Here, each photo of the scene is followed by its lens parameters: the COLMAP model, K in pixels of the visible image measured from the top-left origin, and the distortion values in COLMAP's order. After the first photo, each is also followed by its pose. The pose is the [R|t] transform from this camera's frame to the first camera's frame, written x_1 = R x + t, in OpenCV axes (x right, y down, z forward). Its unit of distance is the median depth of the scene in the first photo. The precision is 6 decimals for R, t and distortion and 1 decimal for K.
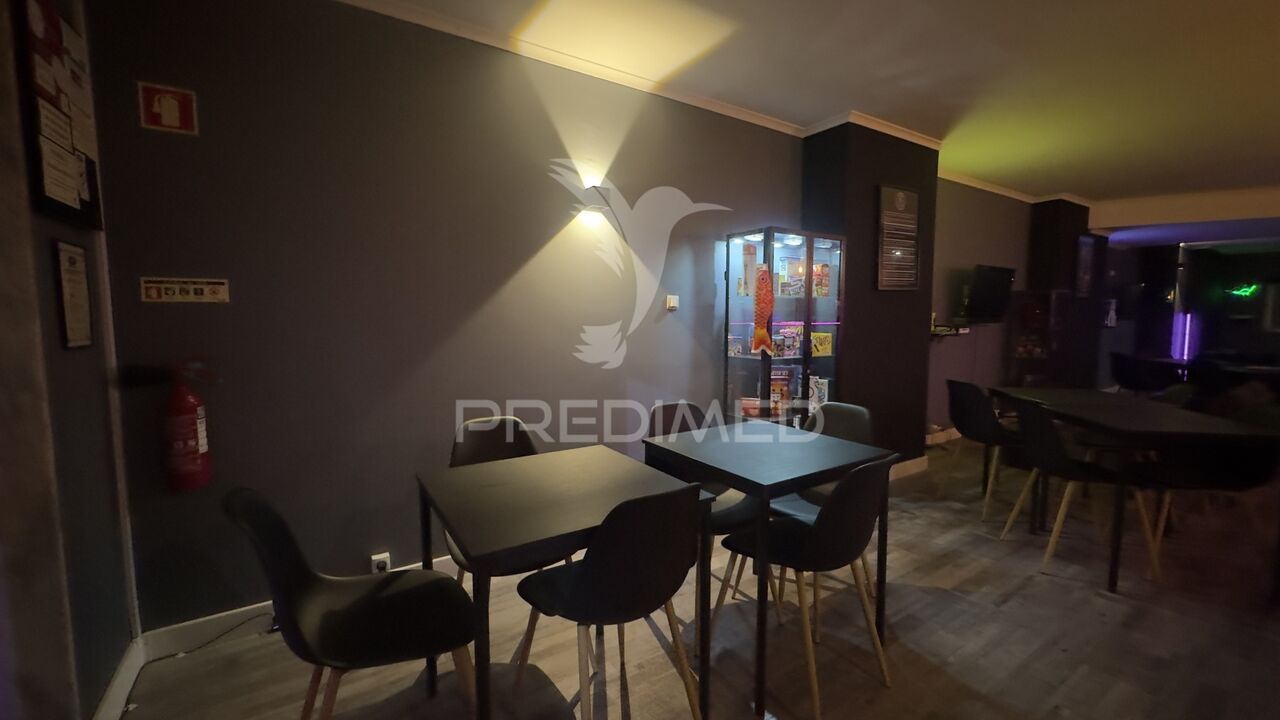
lens RADIAL K [[511.3, 0, 641.9], [0, 511.3, 358.1], [0, 0, 1]] dist [-0.000635, -0.000029]
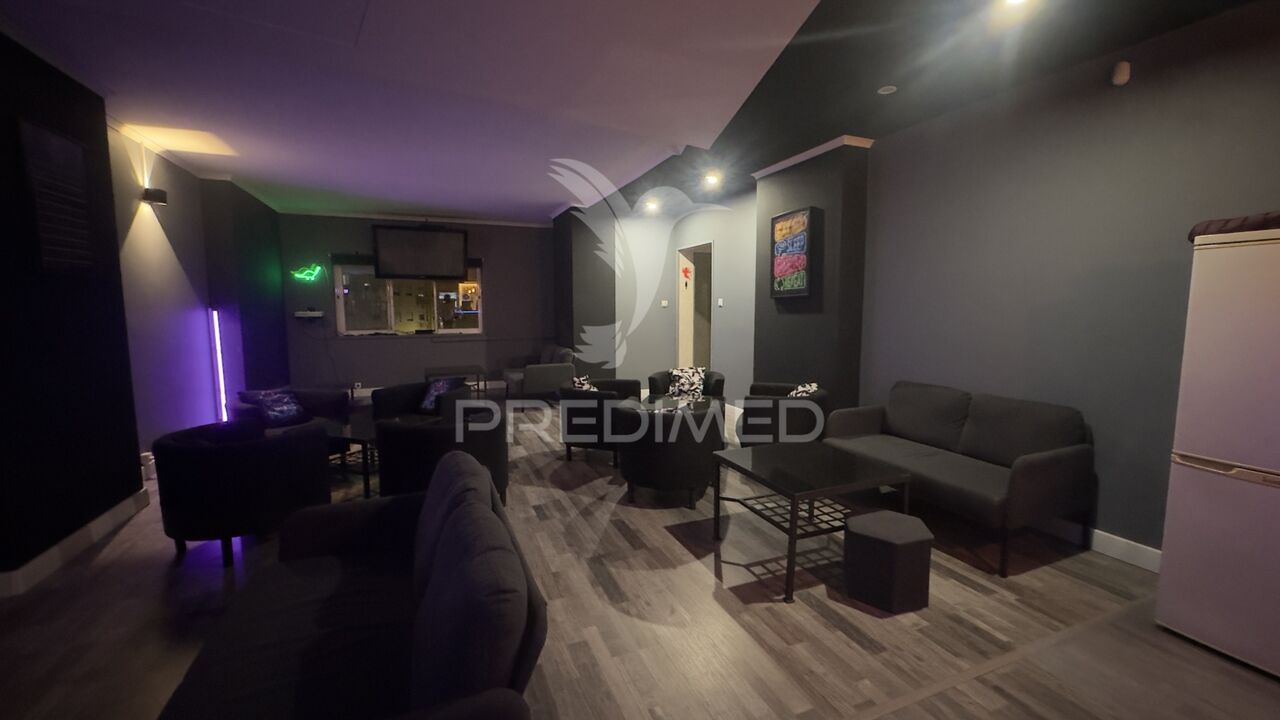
lens RADIAL K [[509.7, 0, 636.2], [0, 509.7, 357.9], [0, 0, 1]] dist [0.001826, 0.000164]
pose [[0.193543, -0.094983, 0.976483, 2.030220], [0.081611, 0.993412, 0.080454, -0.144885], [-0.977692, 0.064120, 0.200019, 1.549434]]
